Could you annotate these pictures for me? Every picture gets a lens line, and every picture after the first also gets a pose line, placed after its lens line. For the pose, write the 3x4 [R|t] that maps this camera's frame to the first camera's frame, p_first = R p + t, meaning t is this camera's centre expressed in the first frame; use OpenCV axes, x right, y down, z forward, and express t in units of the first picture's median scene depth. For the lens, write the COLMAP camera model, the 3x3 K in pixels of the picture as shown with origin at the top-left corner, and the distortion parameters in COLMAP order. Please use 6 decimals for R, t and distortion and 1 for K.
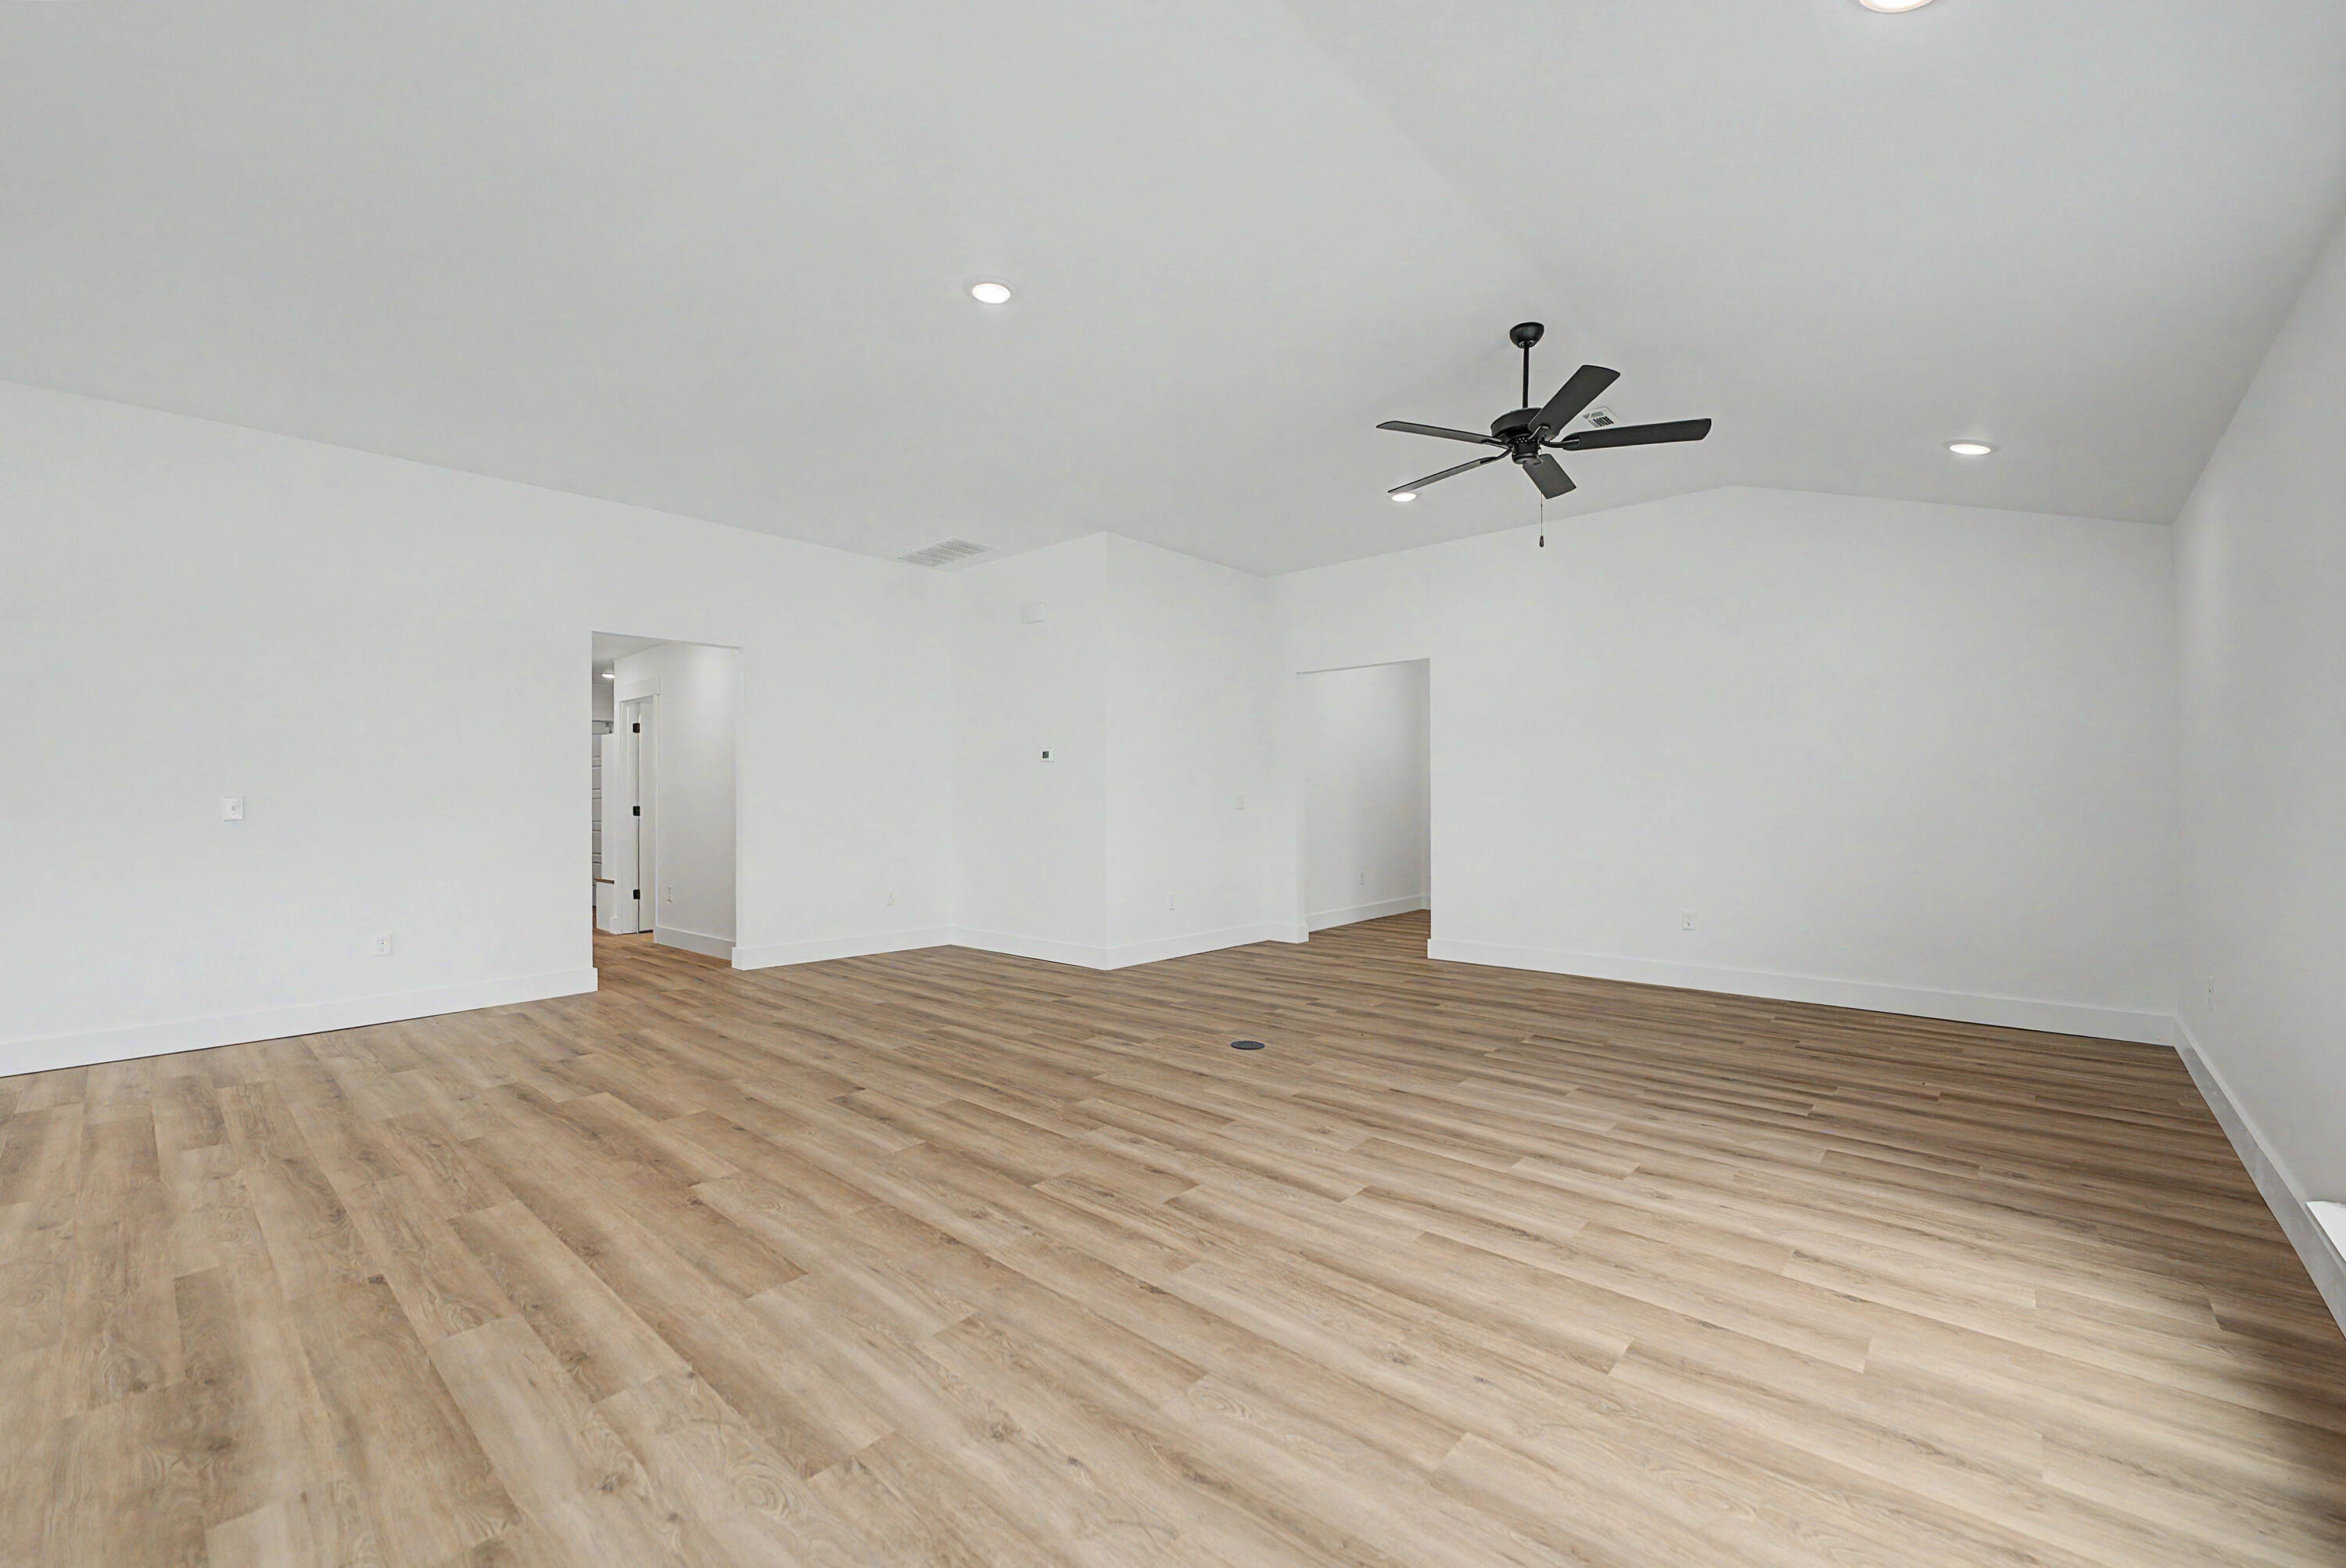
lens RADIAL K [[943.8, 0, 1173.0], [0, 943.8, 784.0], [0, 0, 1]] dist [-0.000359, -0.000069]
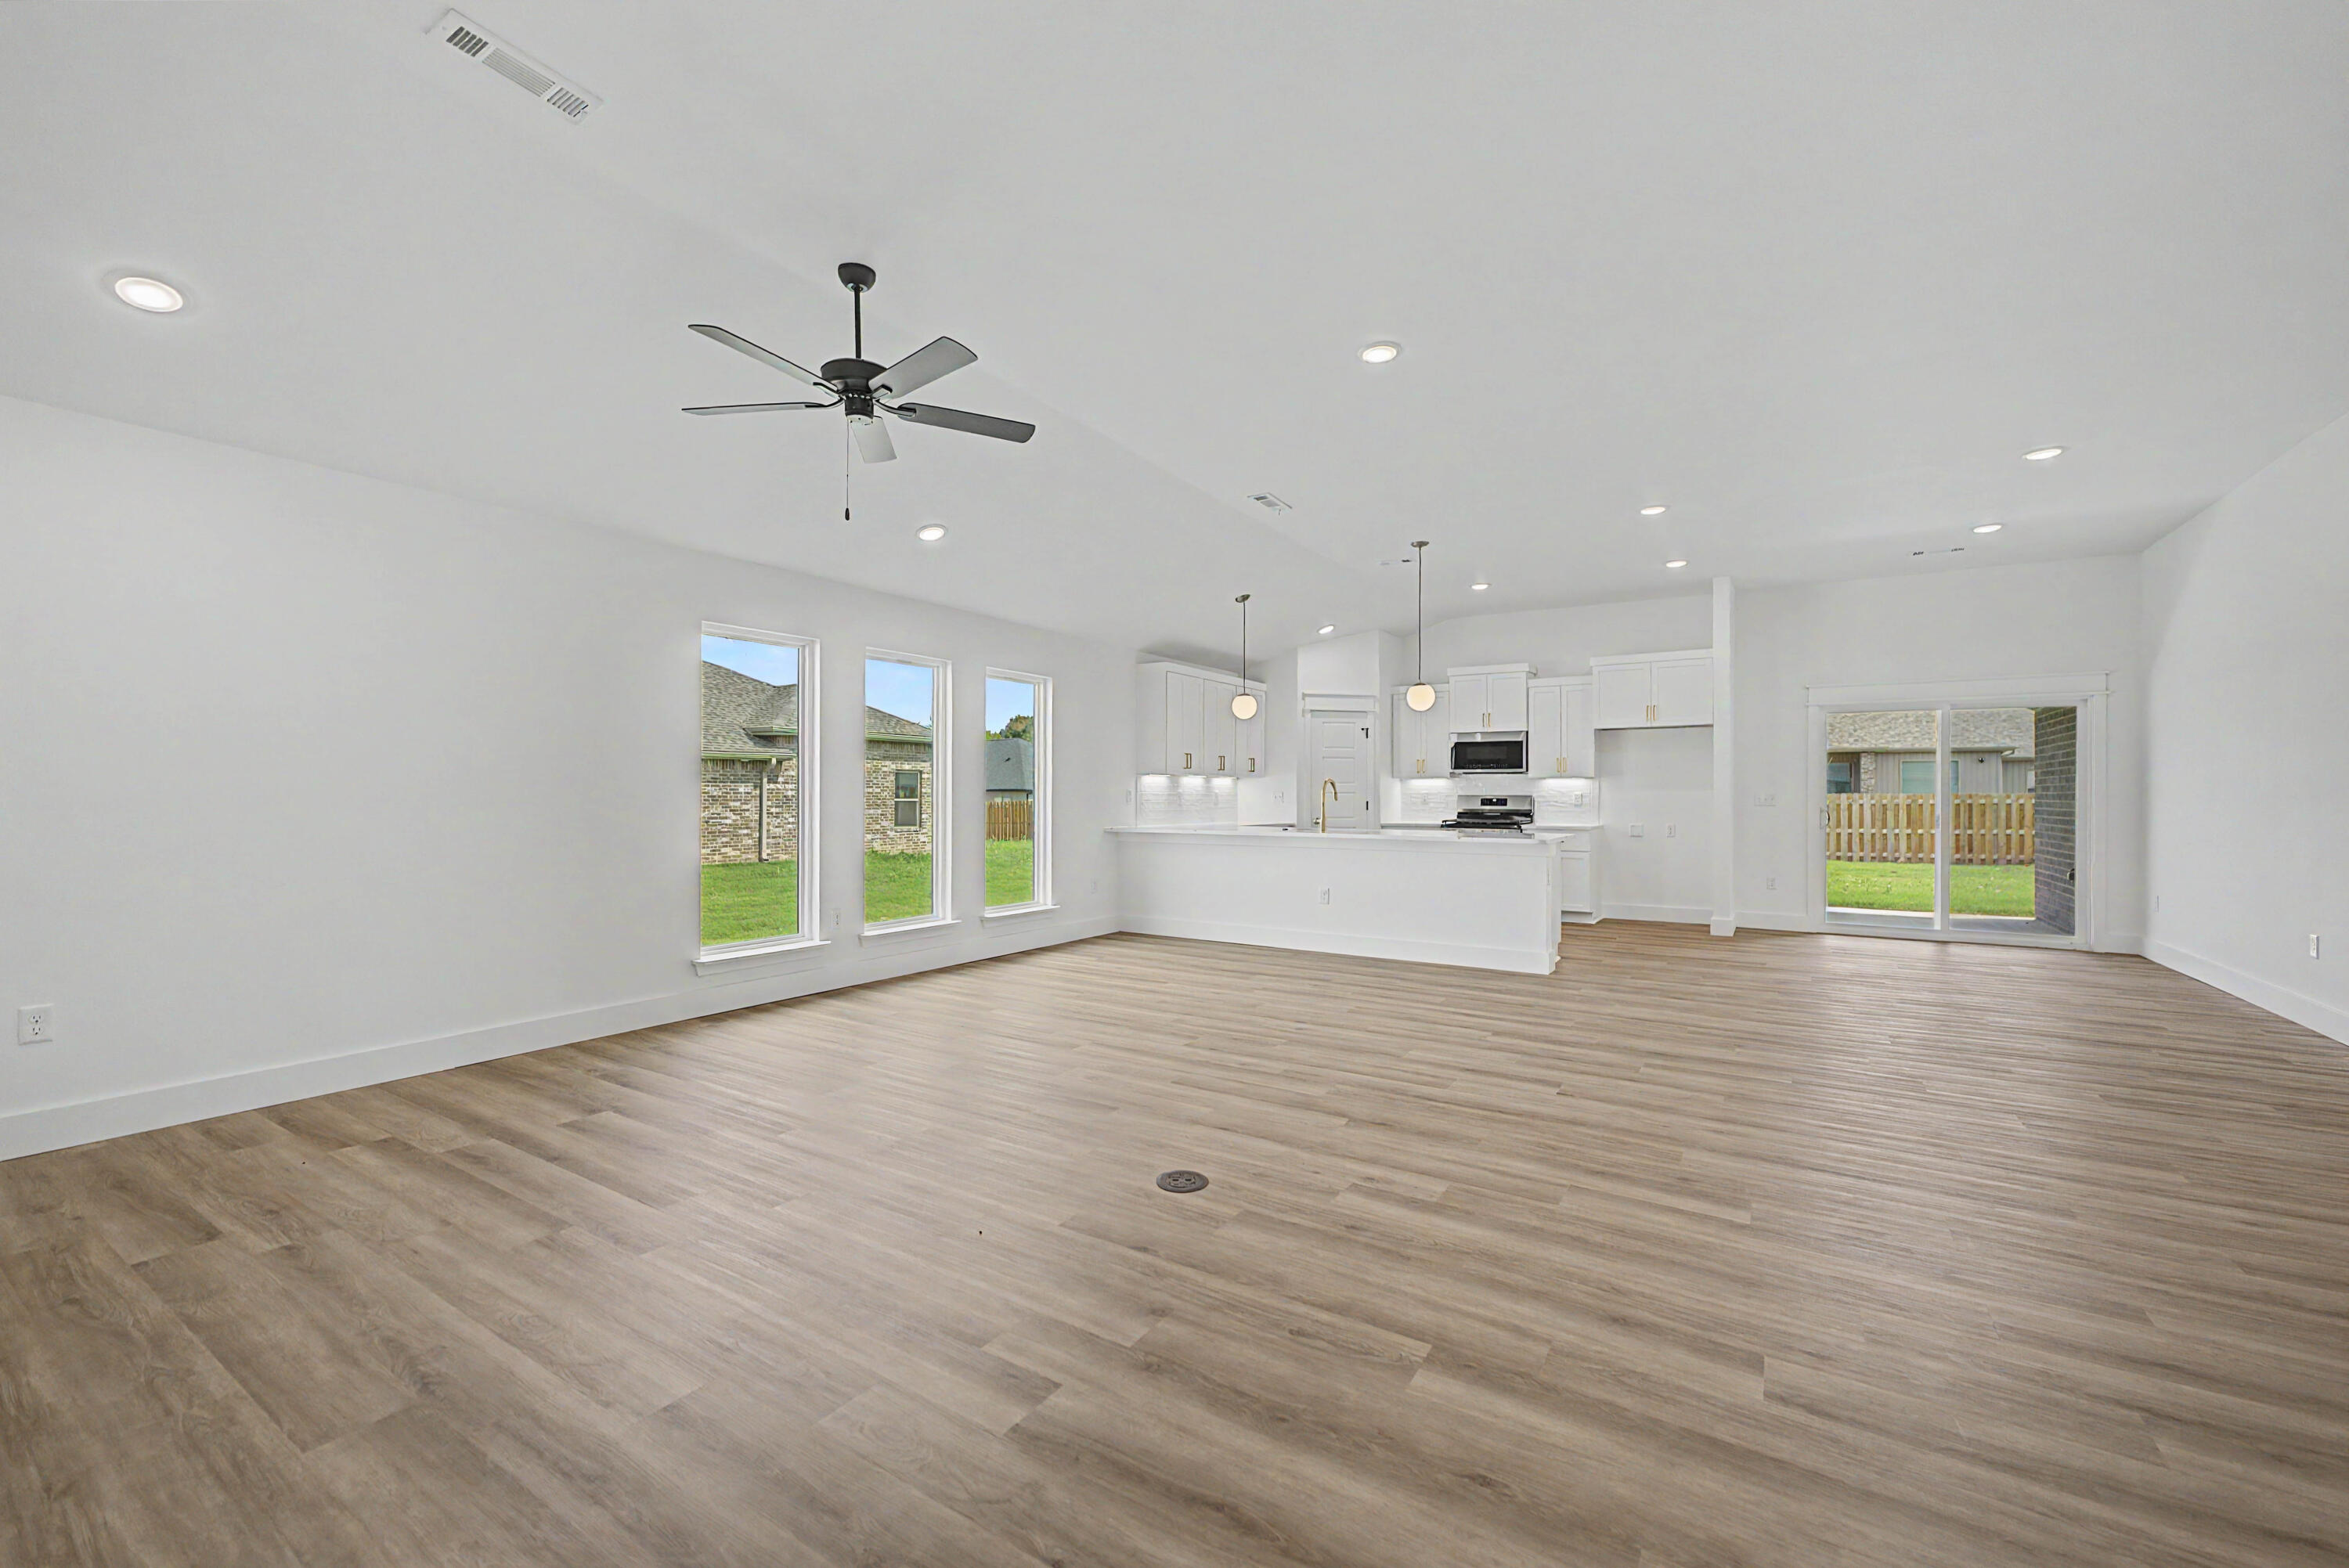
lens RADIAL K [[946.9, 0, 1168.0], [0, 946.9, 793.1], [0, 0, 1]] dist [0.000169, -0.000620]
pose [[-0.987739, 0.001370, -0.156107, 0.252039], [0.003583, 0.999897, -0.013893, 0.031715], [0.156072, -0.014282, -0.987642, 2.187589]]
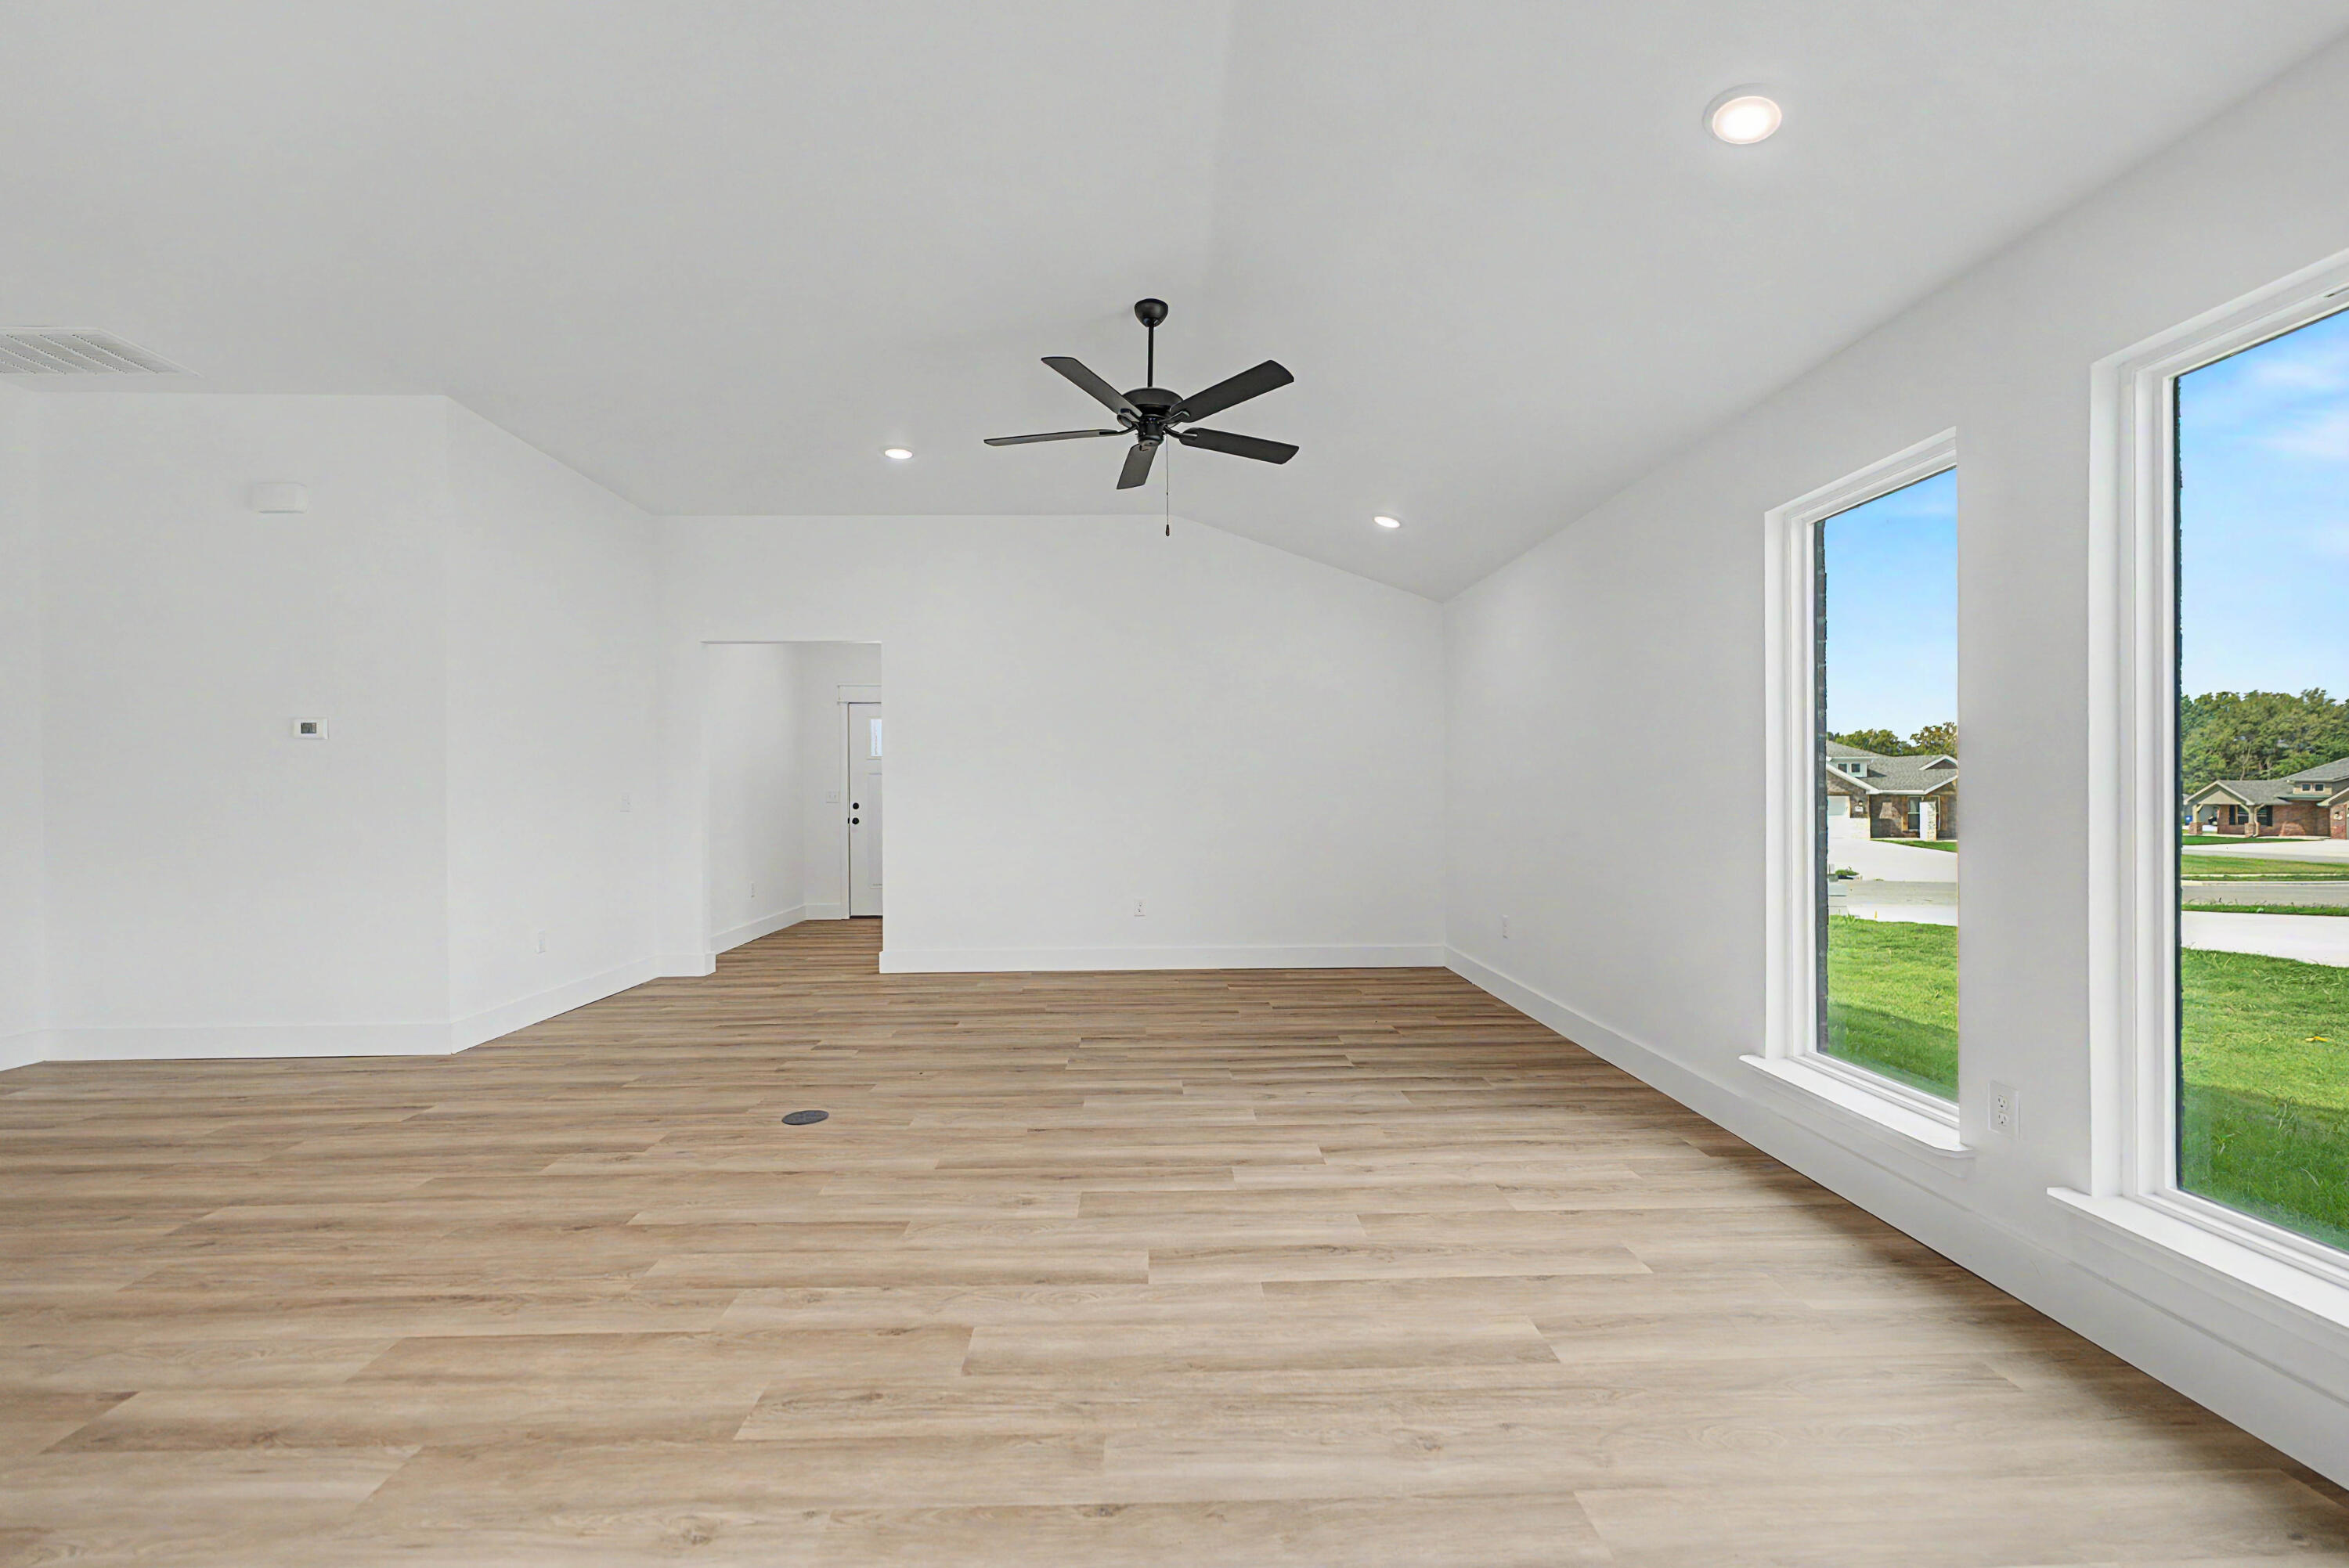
lens RADIAL K [[946.9, 0, 1168.0], [0, 946.9, 793.1], [0, 0, 1]] dist [0.000169, -0.000620]
pose [[0.726832, -0.000596, 0.686815, -0.314453], [-0.007614, 0.999931, 0.008925, 0.005717], [-0.686773, -0.011716, 0.726777, 0.324499]]
